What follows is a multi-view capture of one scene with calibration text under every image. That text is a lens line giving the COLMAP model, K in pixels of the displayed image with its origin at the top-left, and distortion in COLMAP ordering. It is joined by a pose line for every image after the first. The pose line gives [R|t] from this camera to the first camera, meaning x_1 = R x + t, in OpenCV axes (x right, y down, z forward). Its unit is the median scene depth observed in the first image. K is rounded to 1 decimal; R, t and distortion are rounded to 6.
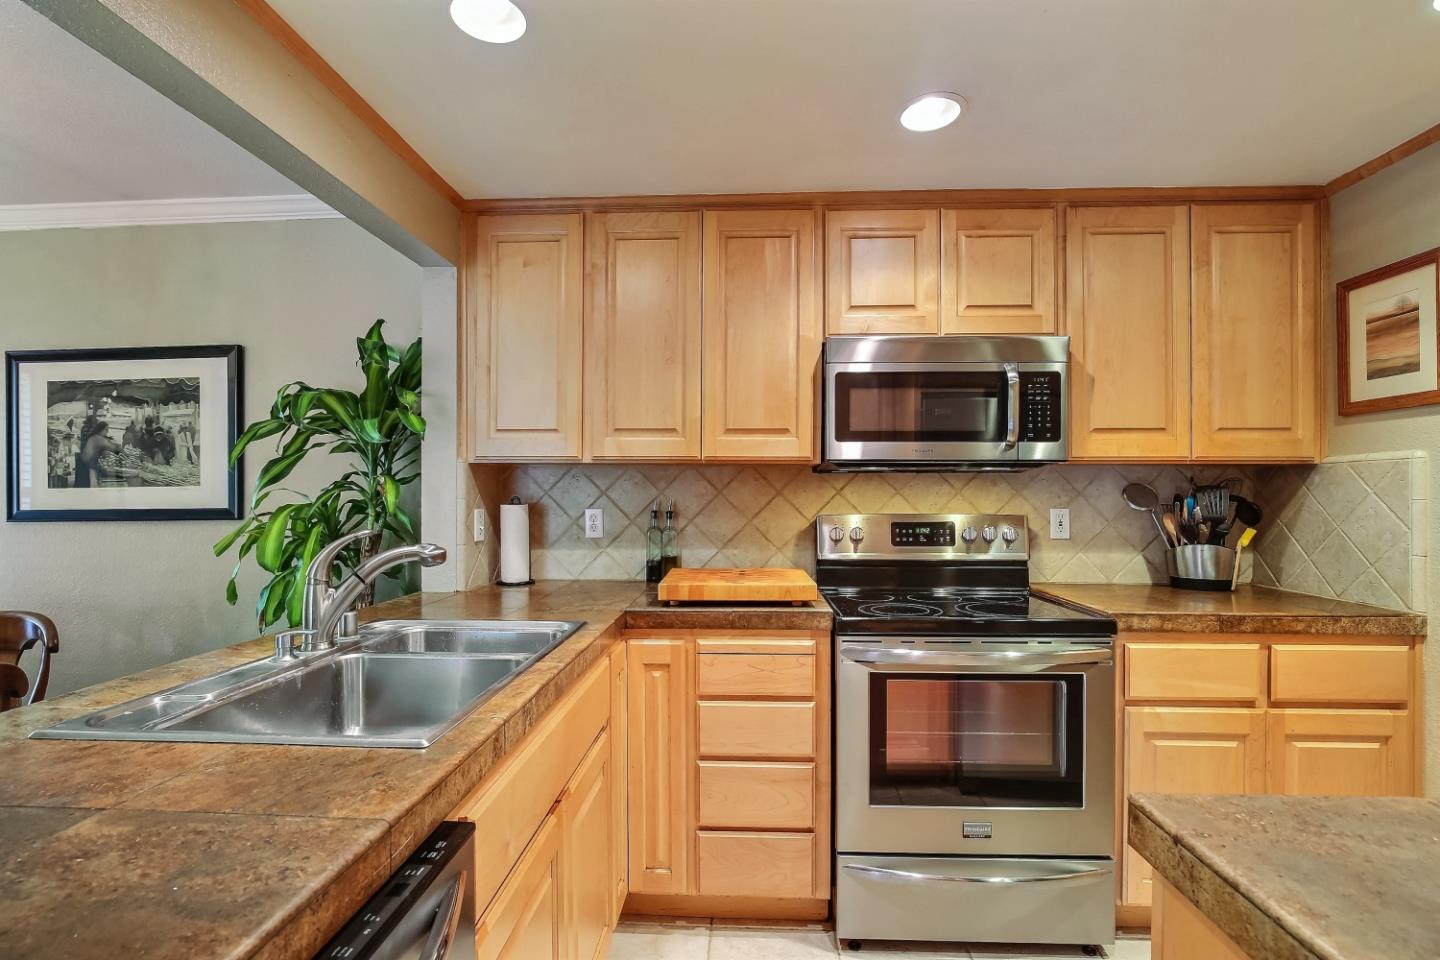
lens RADIAL K [[652.2, 0, 722.1], [0, 652.2, 492.4], [0, 0, 1]] dist [-0.020474, 0.004735]
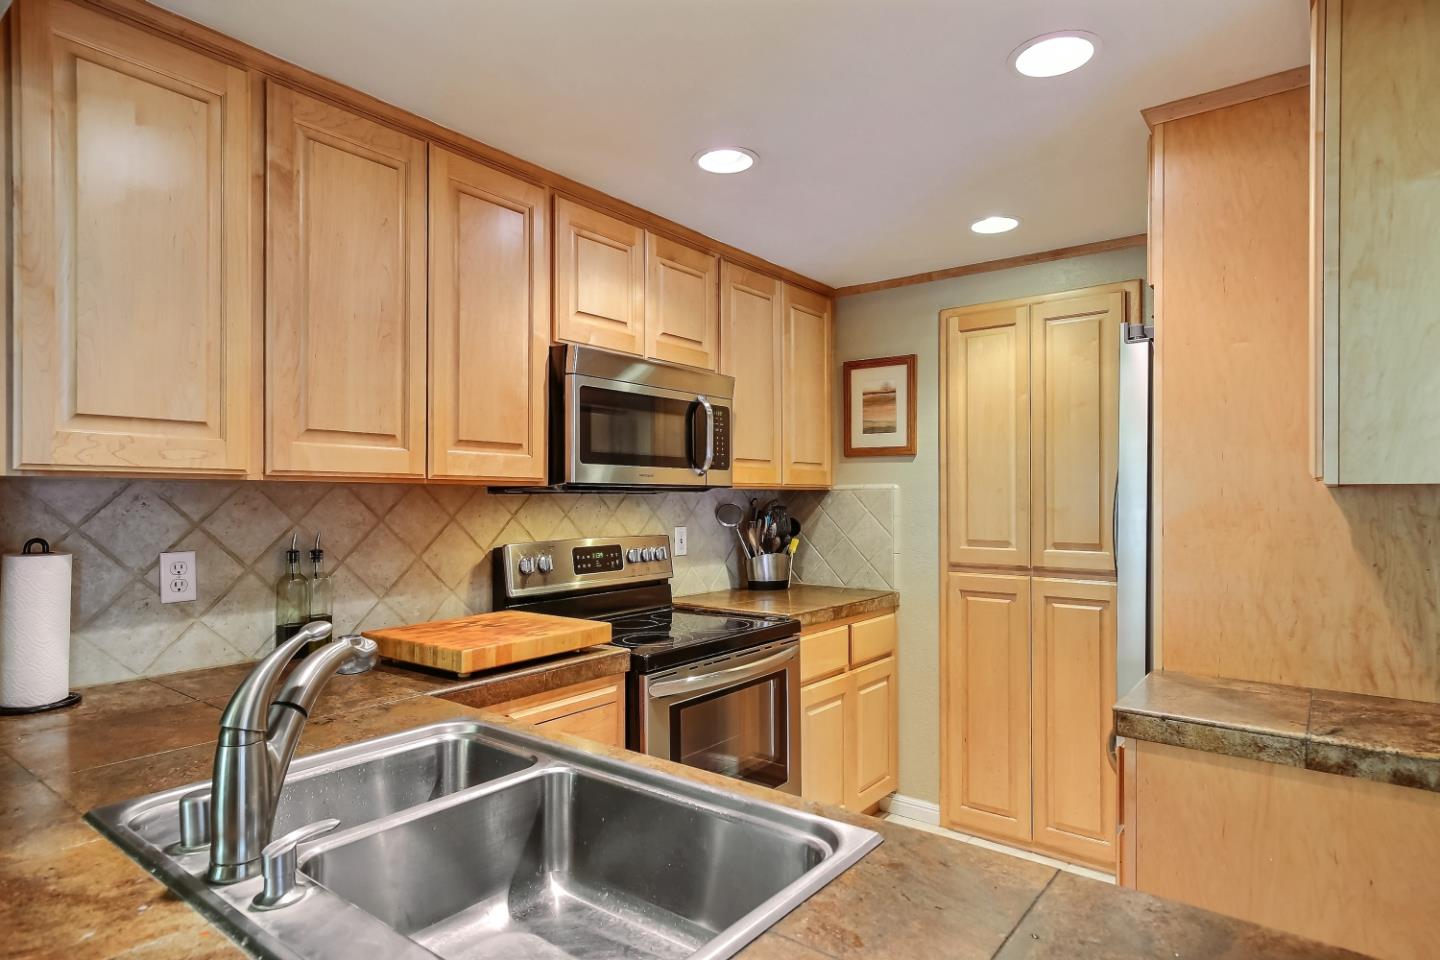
lens RADIAL K [[793.5, 0, 720.6], [0, 793.5, 492.1], [0, 0, 1]] dist [0.005903, 0.000913]
pose [[0.576542, 0.003117, 0.817062, -0.512535], [-0.005020, 0.999987, -0.000272, -0.032734], [-0.817052, -0.003945, 0.576550, 0.182615]]
